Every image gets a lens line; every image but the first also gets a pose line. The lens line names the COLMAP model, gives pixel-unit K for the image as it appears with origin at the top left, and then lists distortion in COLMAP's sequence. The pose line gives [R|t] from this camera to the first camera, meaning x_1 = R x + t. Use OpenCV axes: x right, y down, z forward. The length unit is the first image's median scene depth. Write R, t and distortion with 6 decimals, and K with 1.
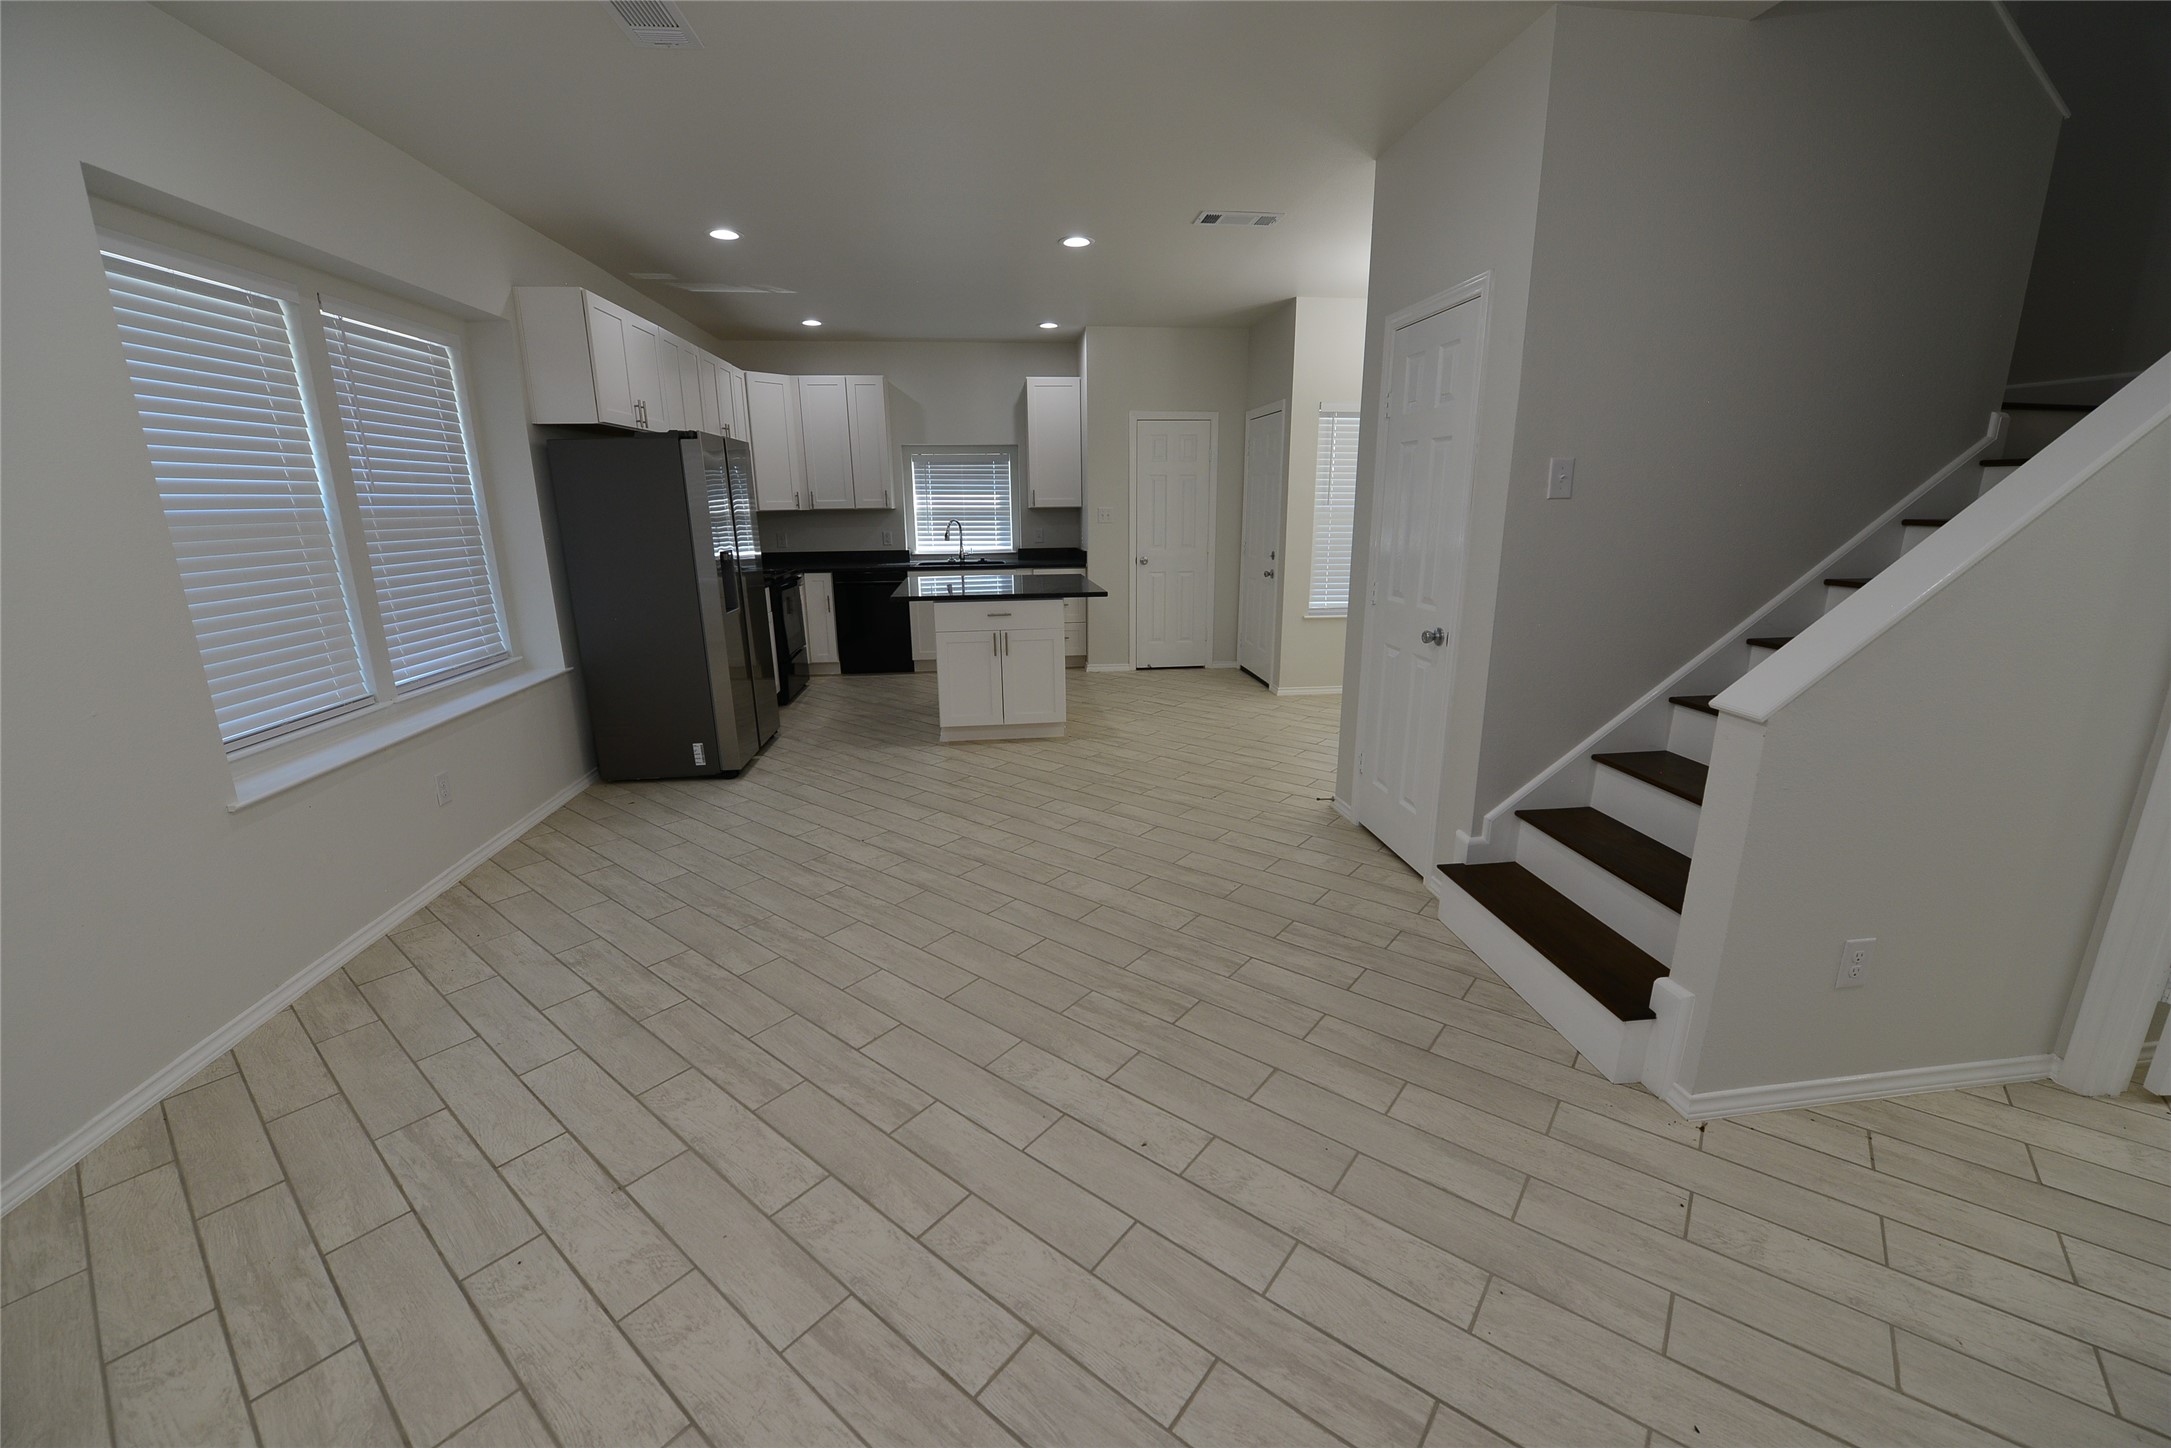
lens RADIAL K [[868.7, 0, 1085.2], [0, 868.7, 726.7], [0, 0, 1]] dist [-0.015252, -0.002361]
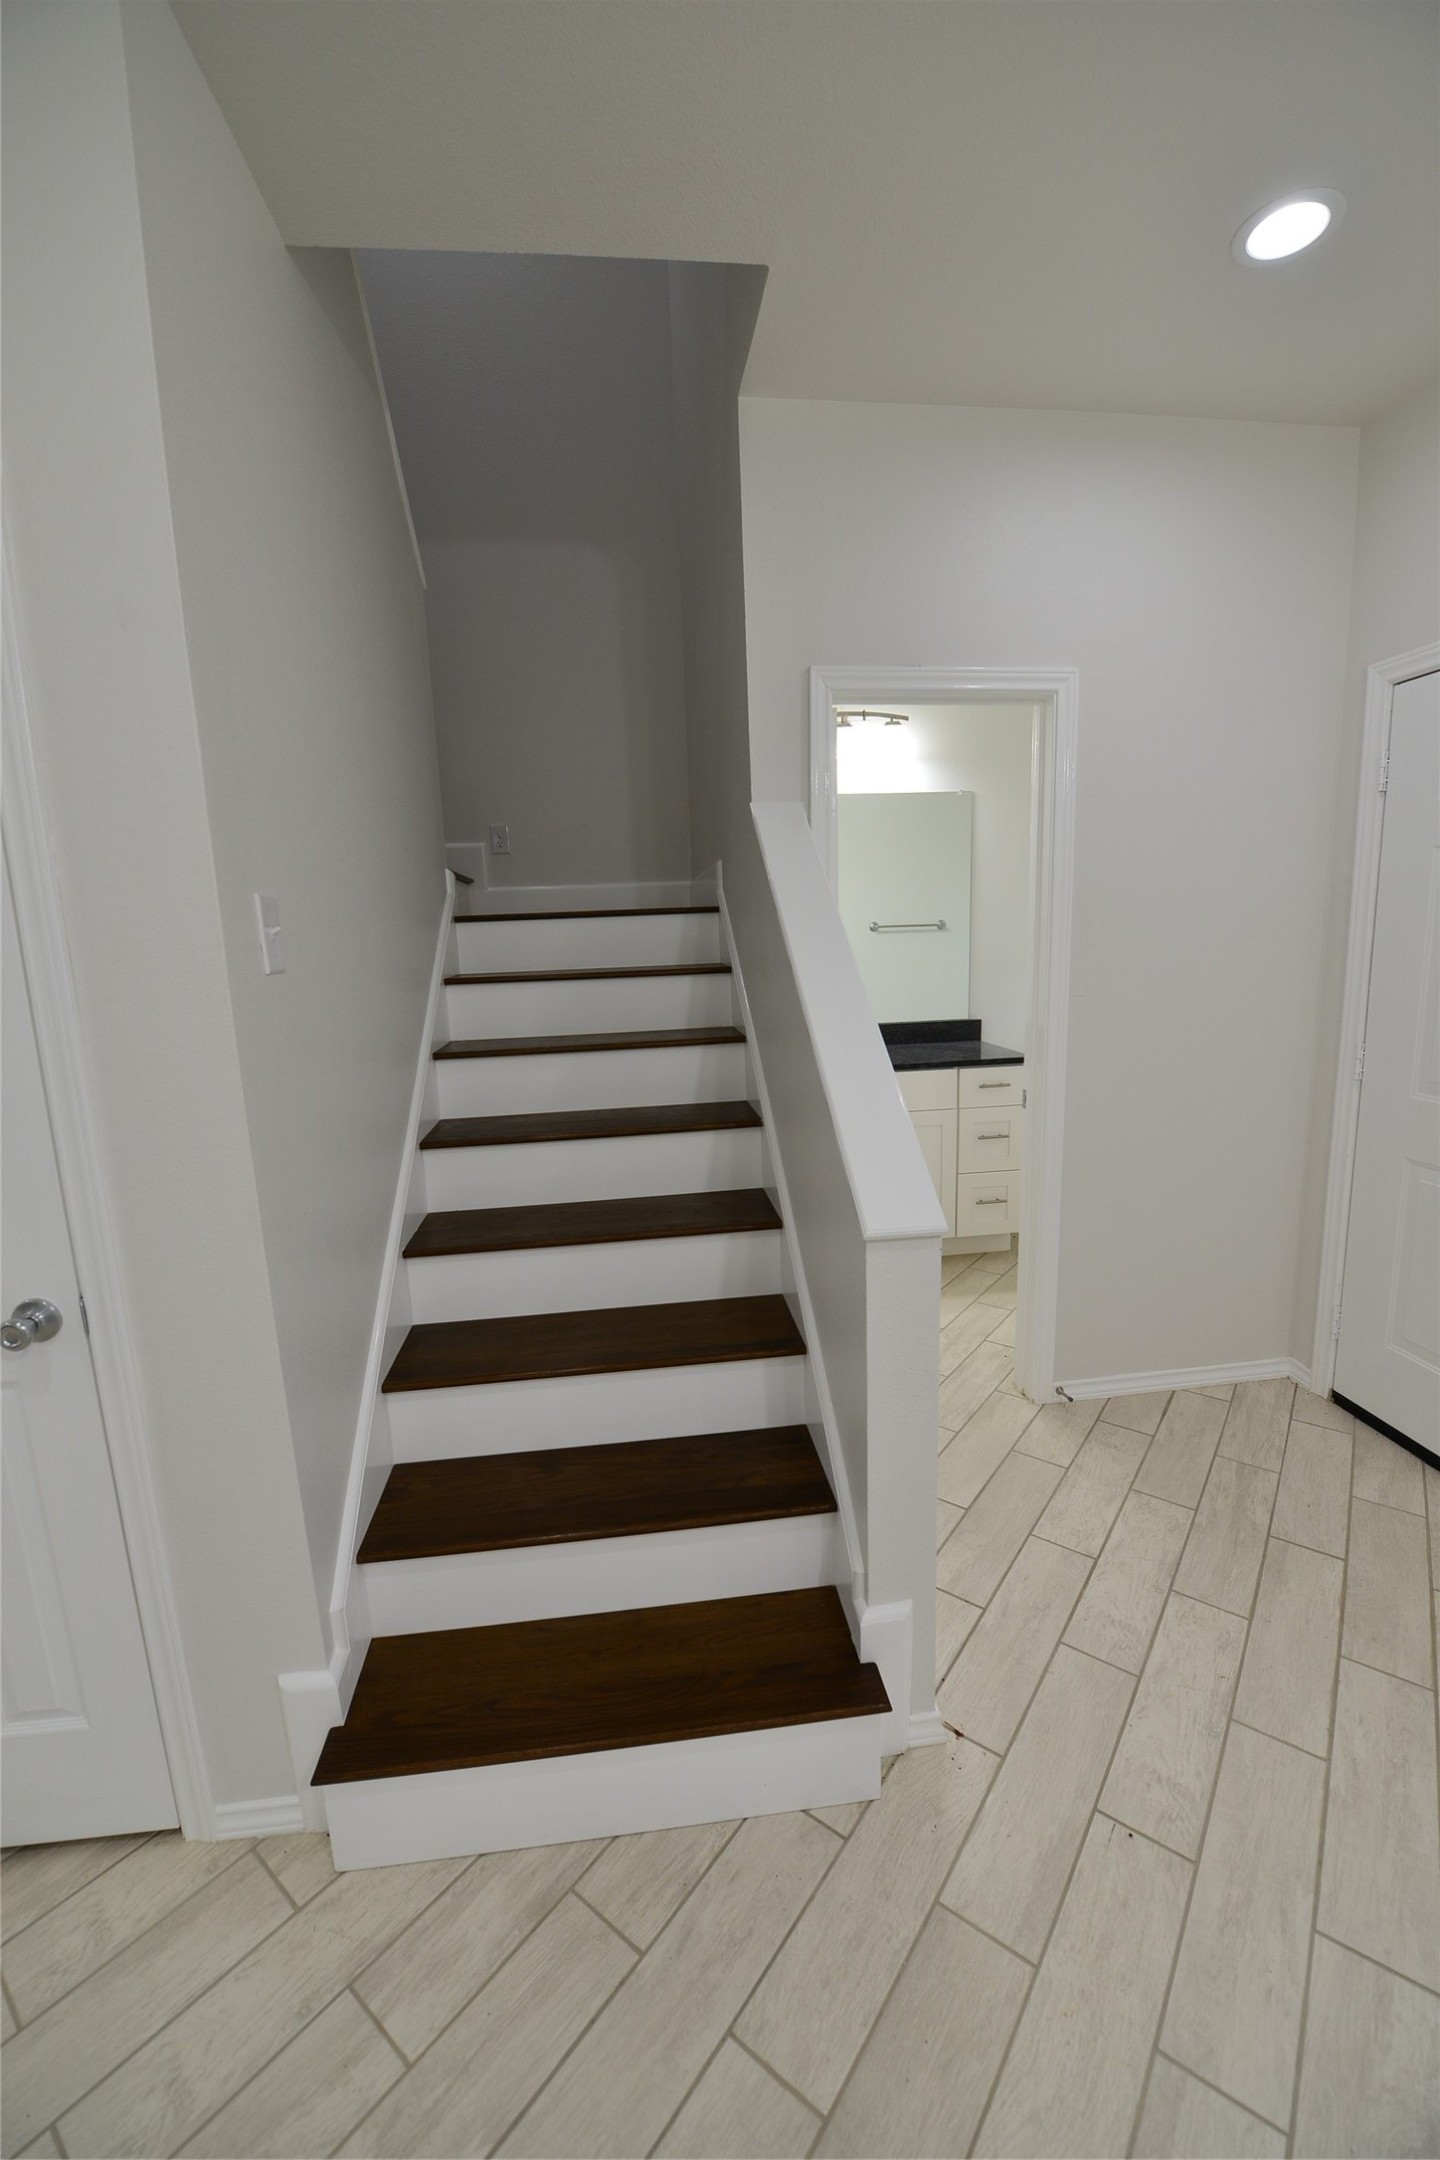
lens RADIAL K [[864.3, 0, 725.9], [0, 864.3, 1080.8], [0, 0, 1]] dist [-0.015252, -0.002361]
pose [[-0.008946, -0.165429, 0.986181, 0.021724], [0.286362, 0.944492, 0.161034, -0.129271], [-0.958080, 0.283845, 0.038923, 0.457955]]
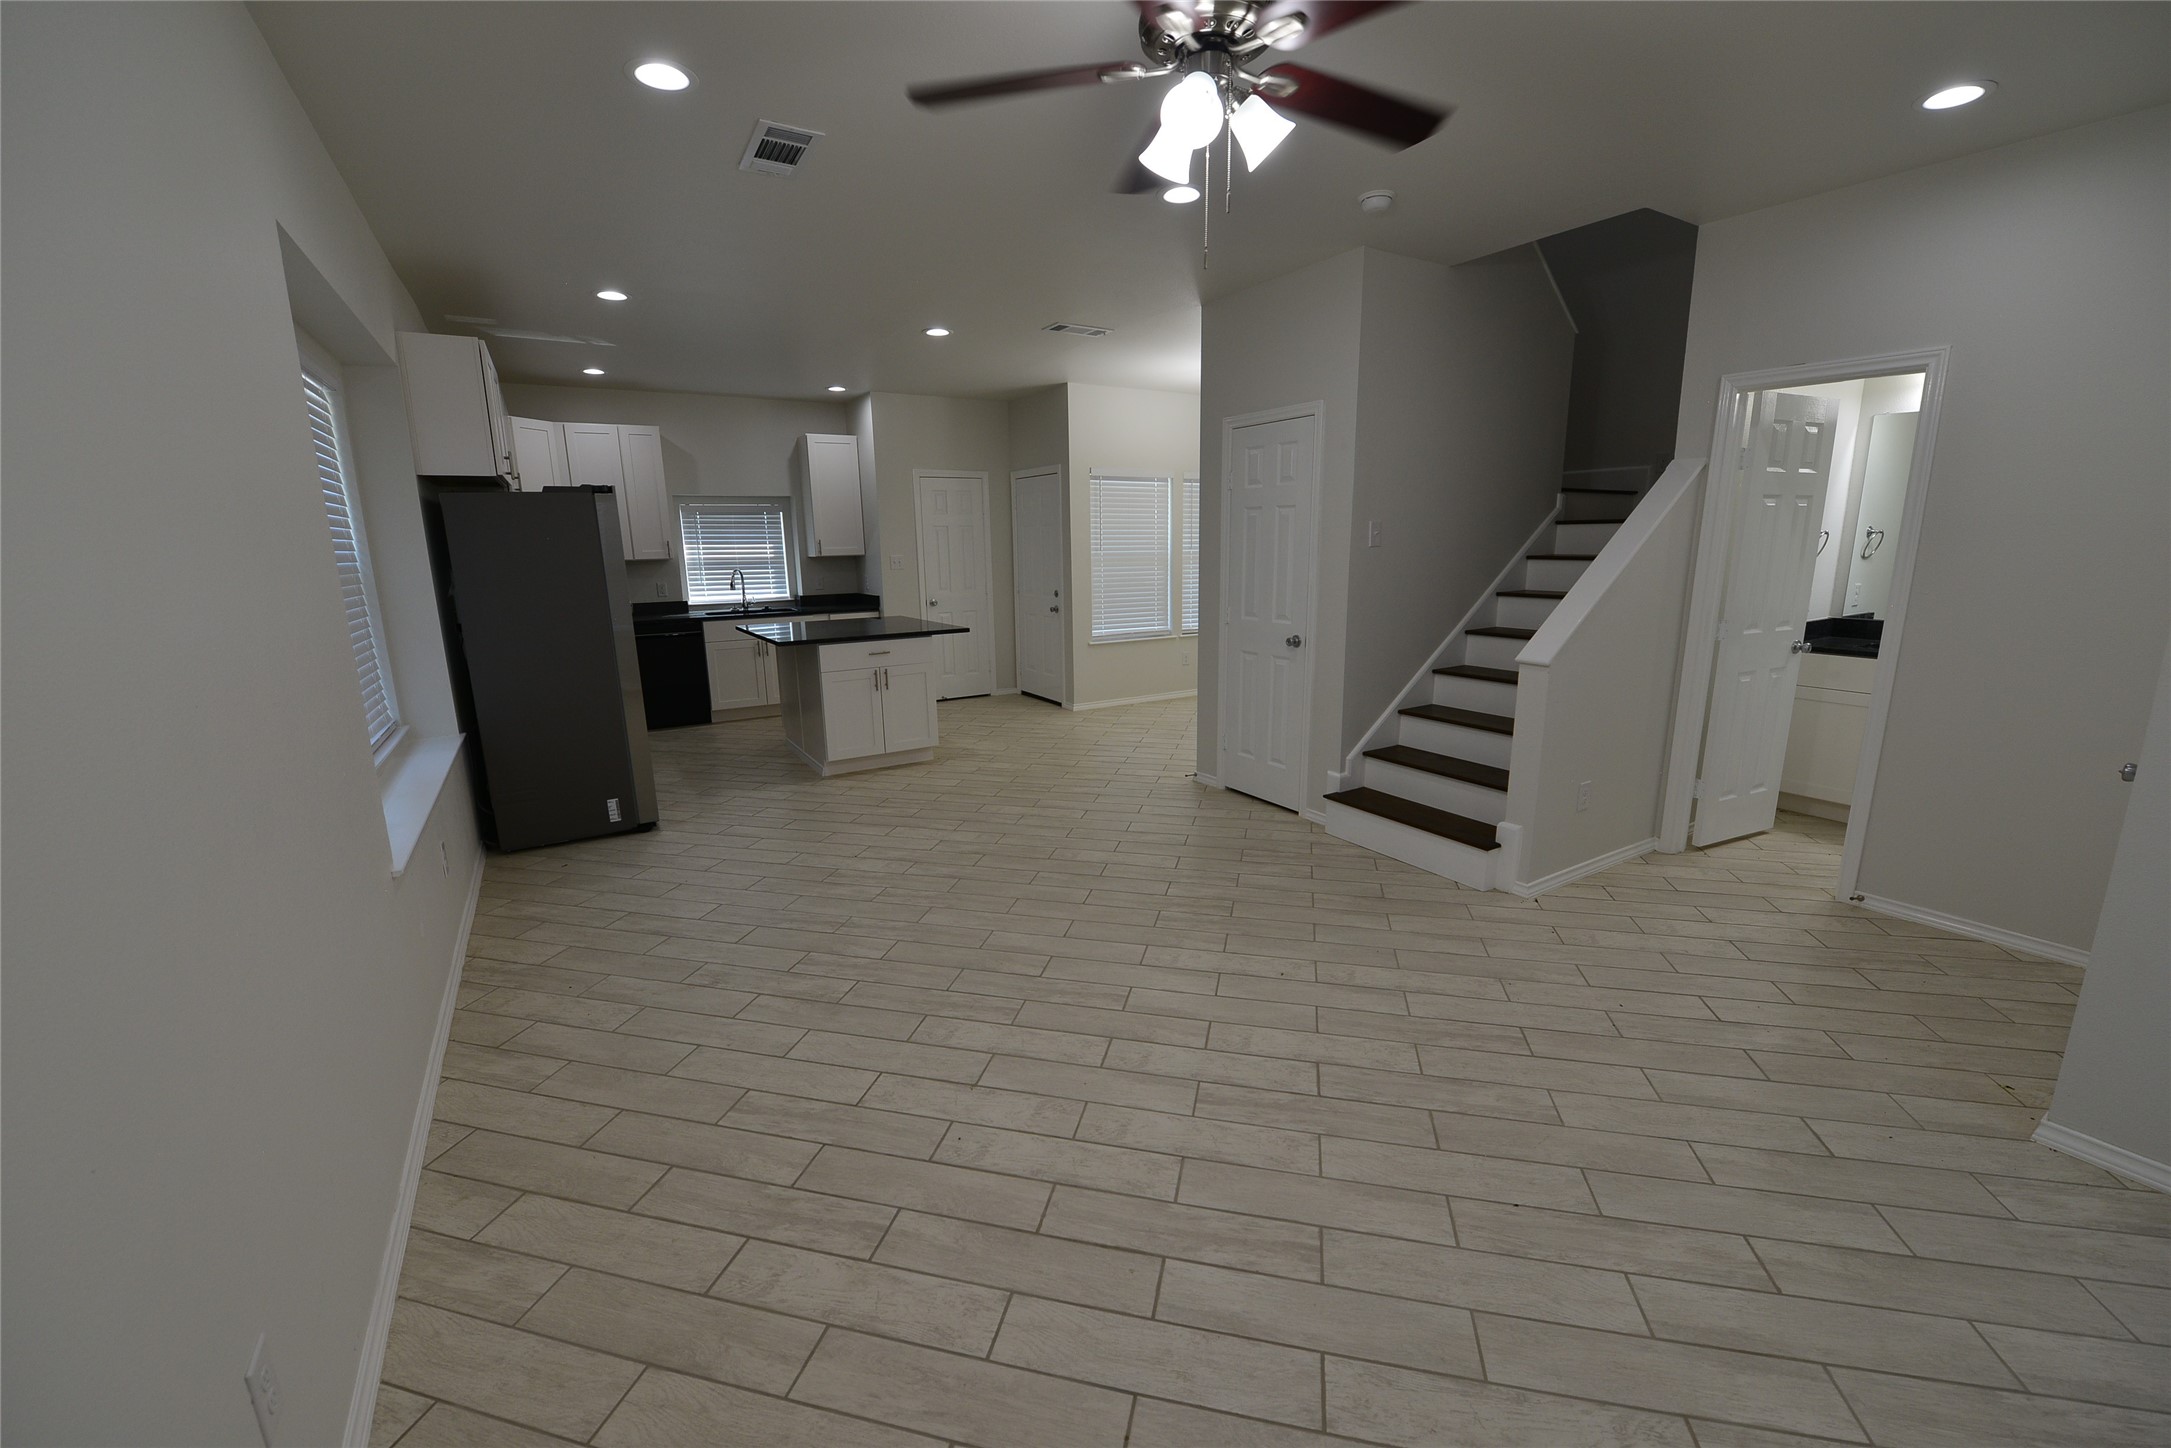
lens RADIAL K [[868.7, 0, 1088.3], [0, 868.7, 726.4], [0, 0, 1]] dist [-0.015252, -0.002361]
pose [[0.905919, -0.093857, 0.412920, -0.368818], [0.114112, 0.993163, -0.024608, 0.023846], [-0.407787, 0.069412, 0.910435, -0.119180]]
